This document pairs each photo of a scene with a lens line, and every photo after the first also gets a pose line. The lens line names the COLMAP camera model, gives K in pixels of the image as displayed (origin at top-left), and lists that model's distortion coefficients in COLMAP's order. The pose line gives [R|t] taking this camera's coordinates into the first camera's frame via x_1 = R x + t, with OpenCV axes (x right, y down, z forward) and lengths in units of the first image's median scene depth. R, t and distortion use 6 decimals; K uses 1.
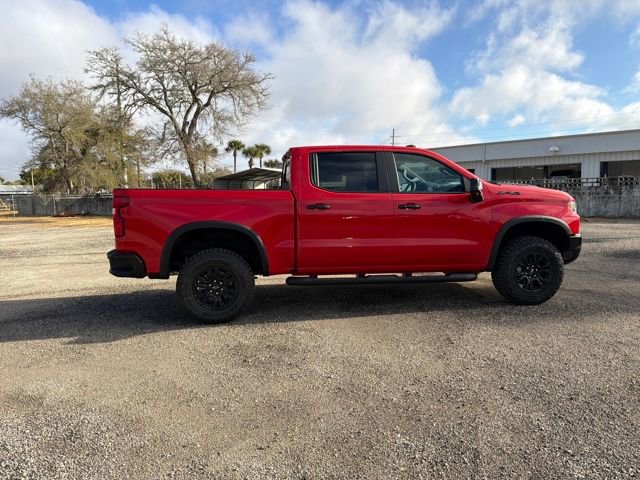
lens RADIAL K [[447.7, 0, 314.2], [0, 447.7, 248.0], [0, 0, 1]] dist [0.042077, -0.051665]
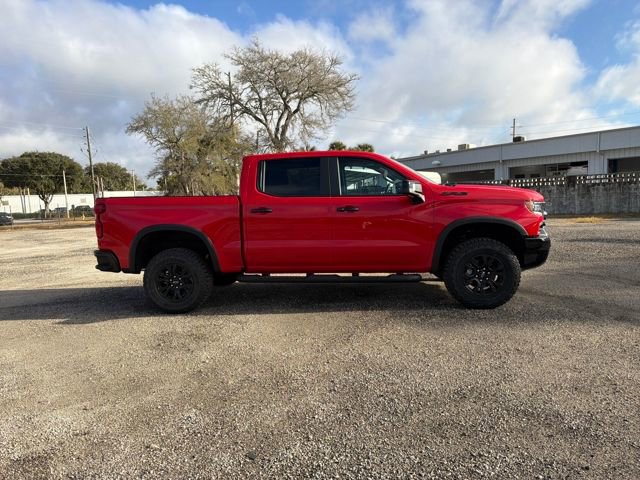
lens RADIAL K [[447.7, 0, 319.4], [0, 447.7, 254.3], [0, 0, 1]] dist [0.042077, -0.051665]
pose [[0.968658, 0.010863, -0.248161, 0.333147], [-0.006761, 0.999826, 0.017374, -0.004937], [0.248307, -0.015151, 0.968563, -0.019562]]
